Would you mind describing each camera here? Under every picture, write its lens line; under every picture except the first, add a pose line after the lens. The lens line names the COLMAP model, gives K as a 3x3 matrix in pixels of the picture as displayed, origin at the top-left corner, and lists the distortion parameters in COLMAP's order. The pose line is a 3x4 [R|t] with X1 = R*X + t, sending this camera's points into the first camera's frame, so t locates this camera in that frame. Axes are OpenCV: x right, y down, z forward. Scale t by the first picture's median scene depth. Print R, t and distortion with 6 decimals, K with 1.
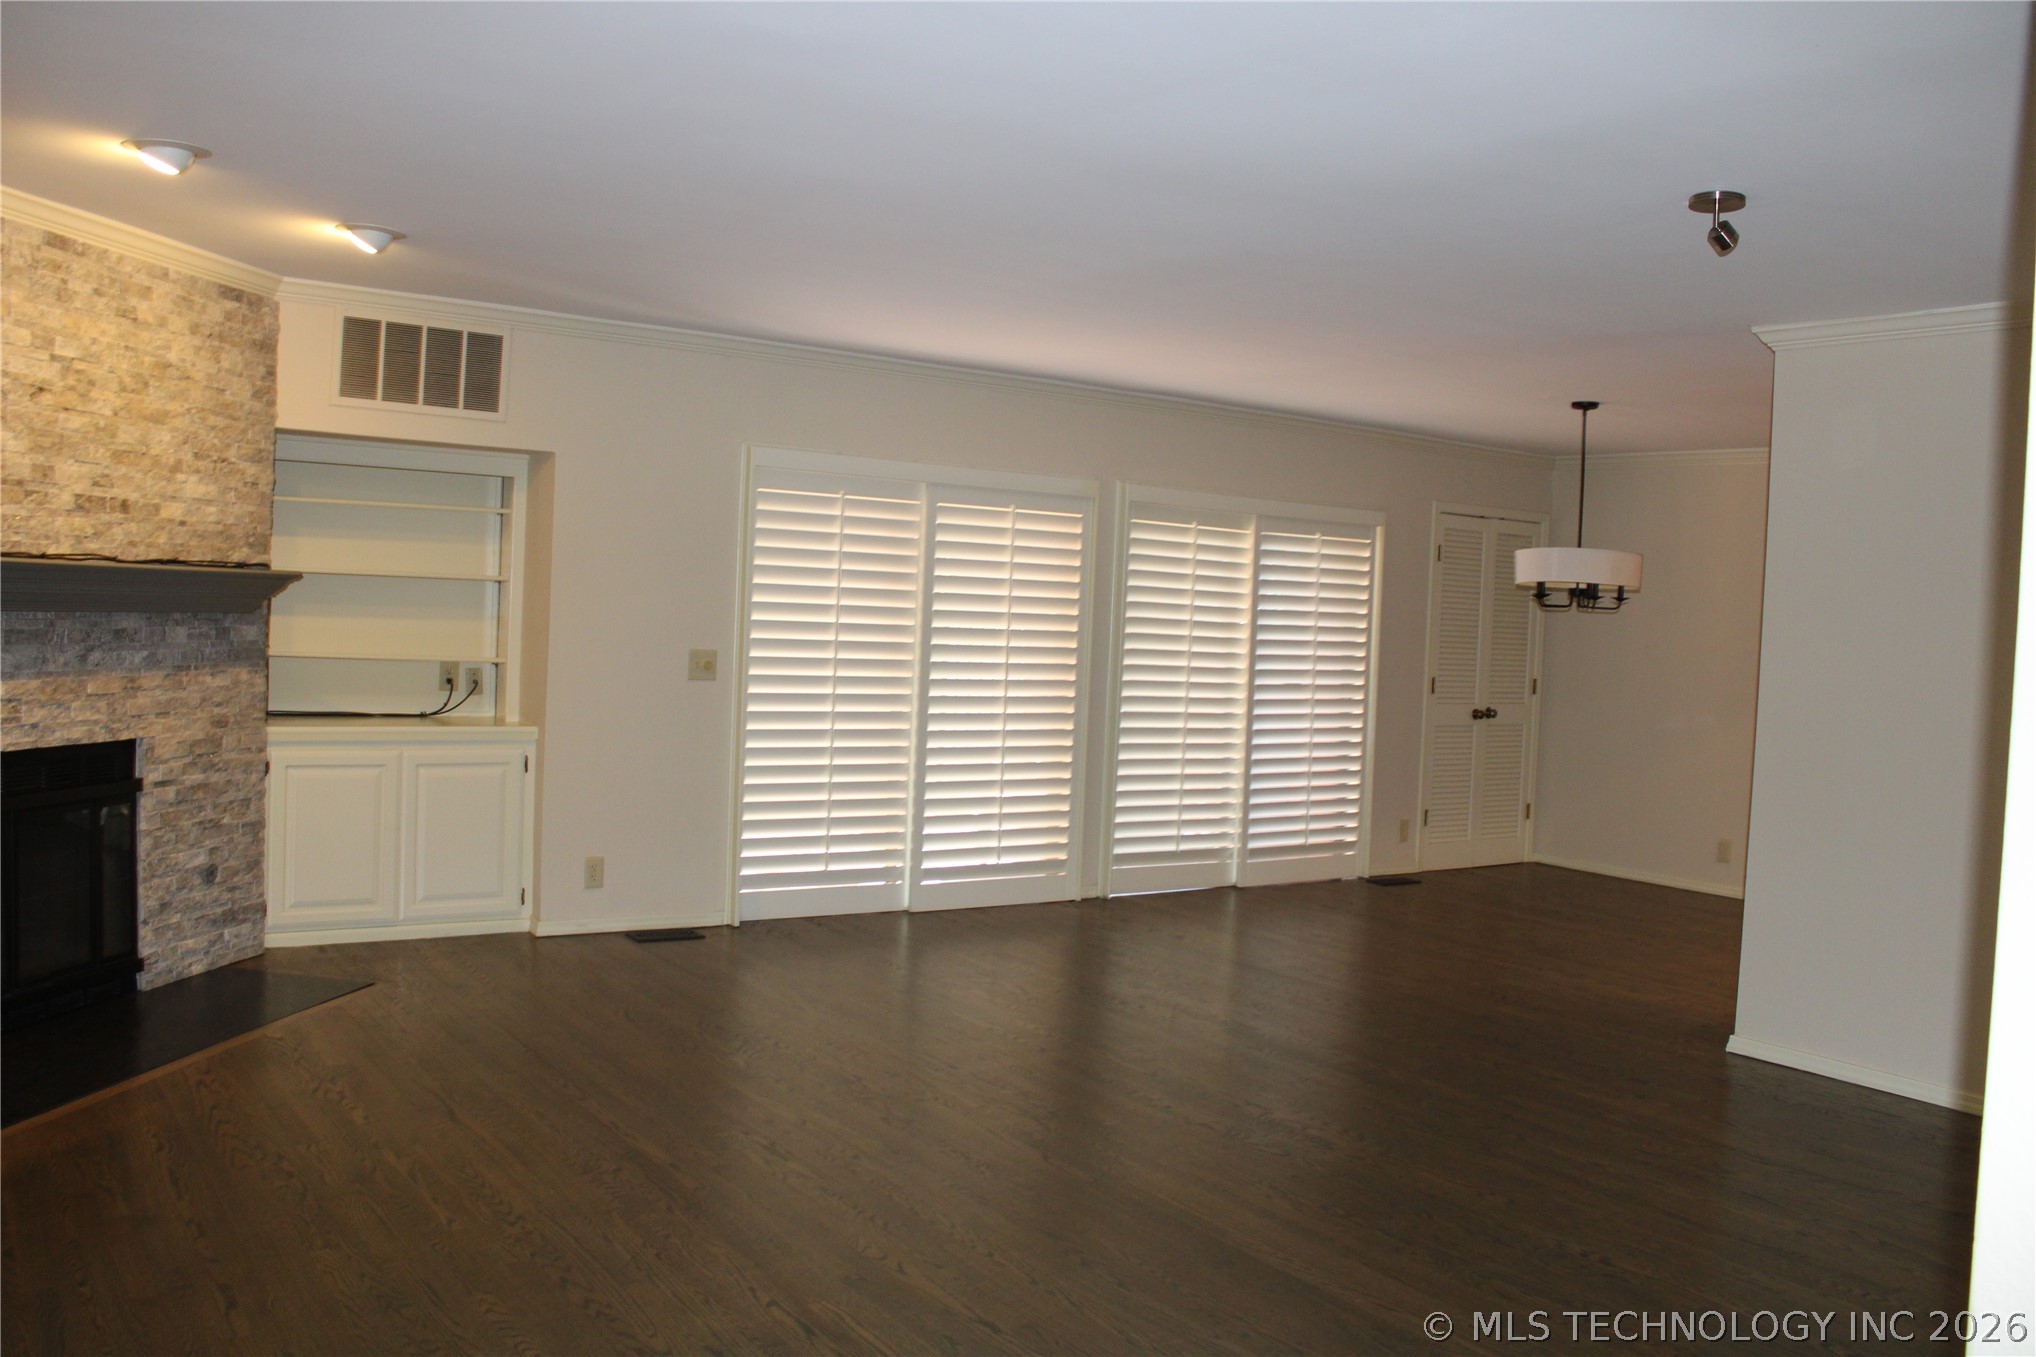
lens RADIAL K [[1705.6, 0, 1025.1], [0, 1705.6, 669.6], [0, 0, 1]] dist [-0.166964, 0.151279]
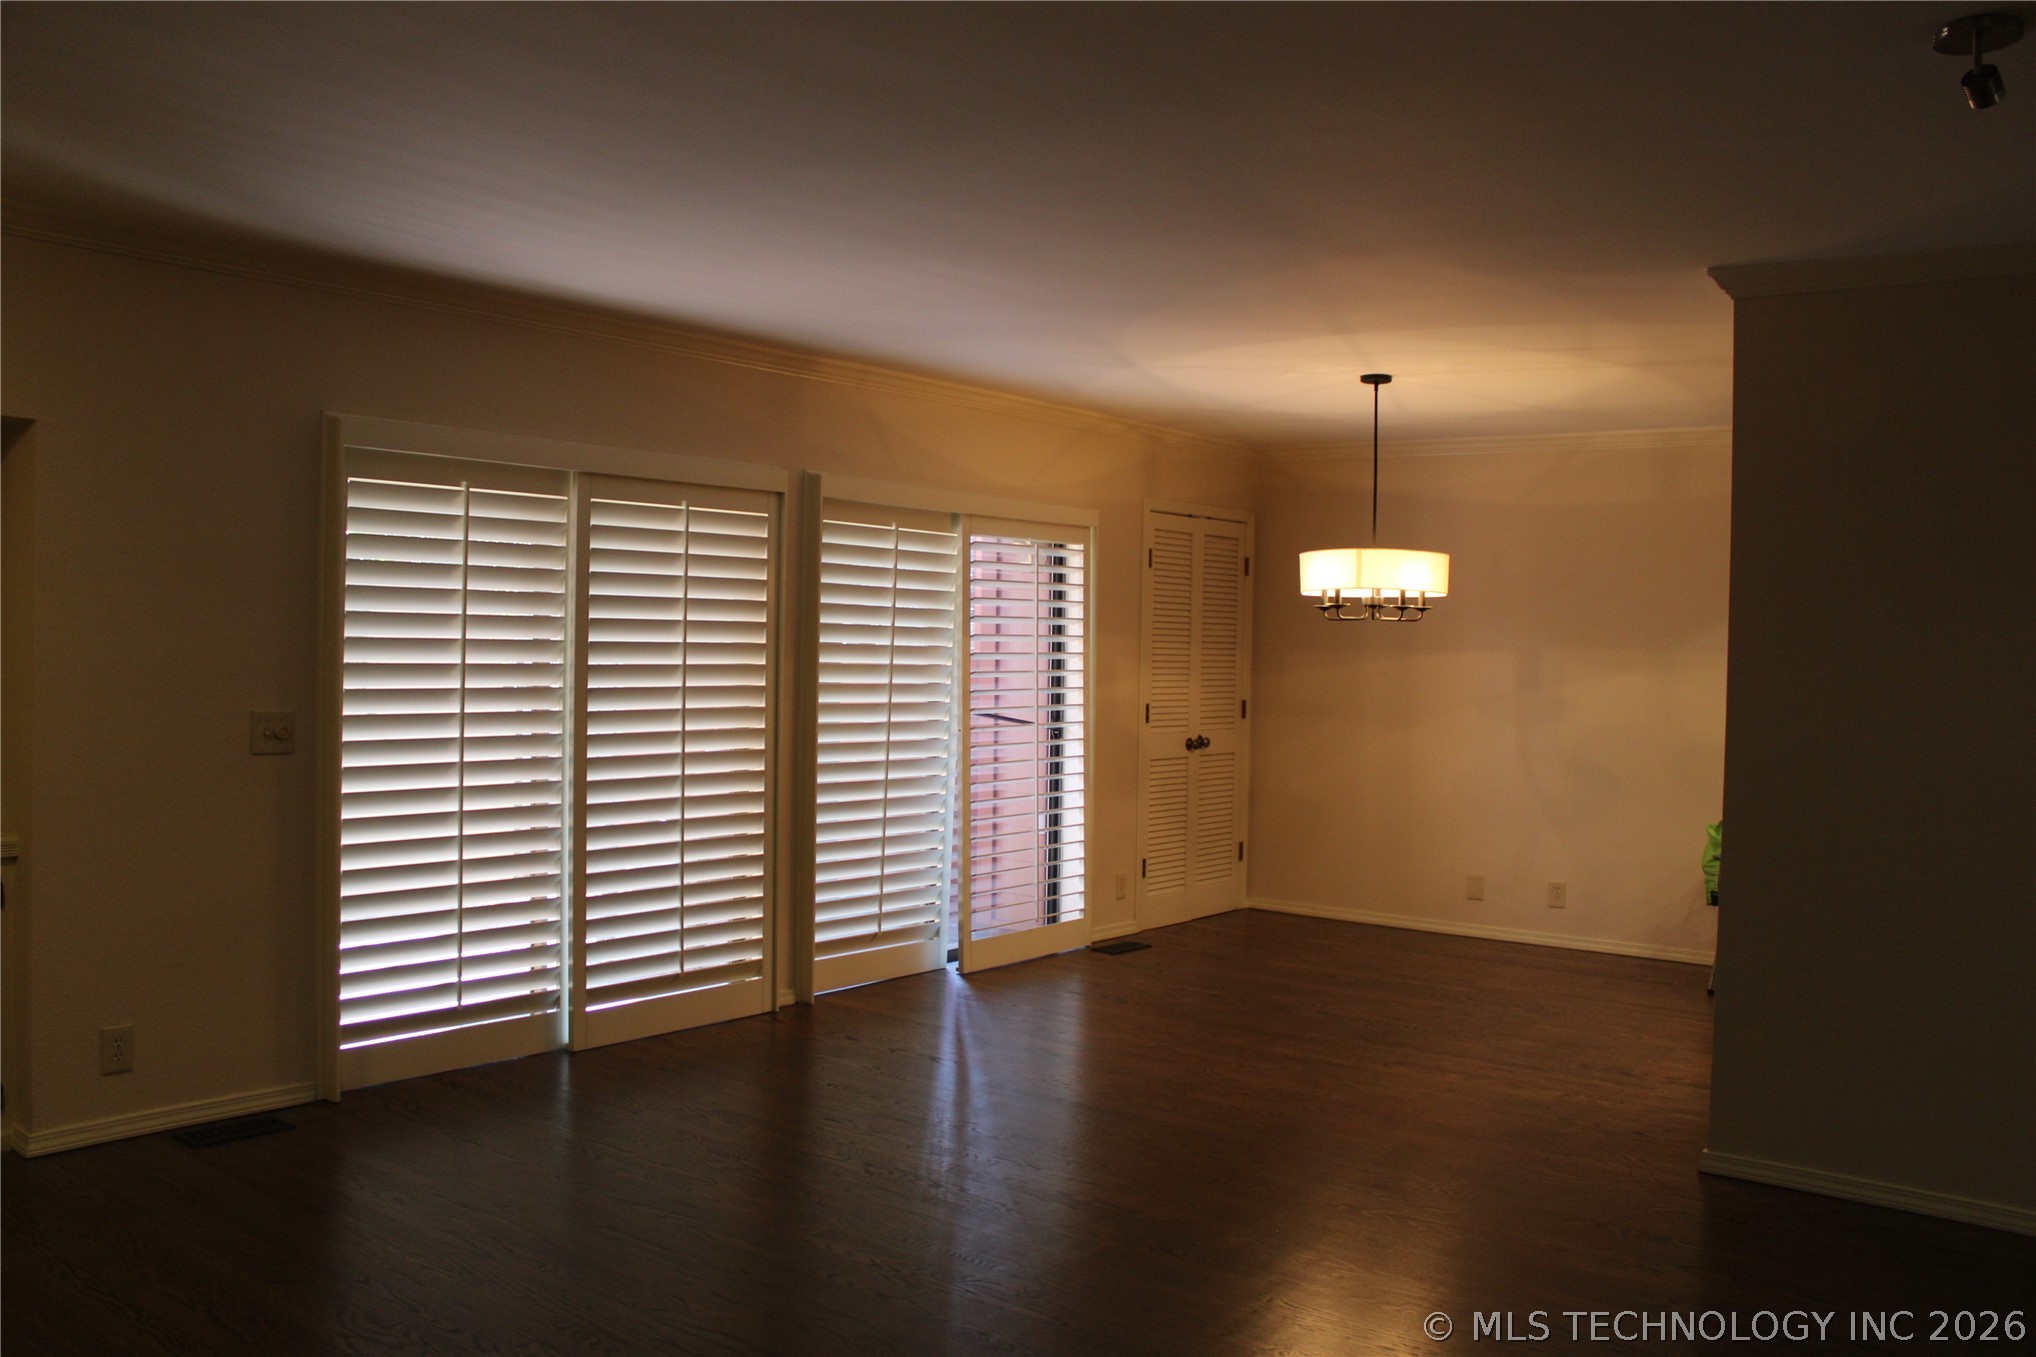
lens RADIAL K [[1705.6, 0, 1002.5], [0, 1705.6, 637.2], [0, 0, 1]] dist [-0.166964, 0.151279]
pose [[0.959698, -0.023793, 0.280024, -0.100382], [0.031289, 0.999261, -0.022327, -0.017246], [-0.279286, 0.030189, 0.959733, 0.278527]]
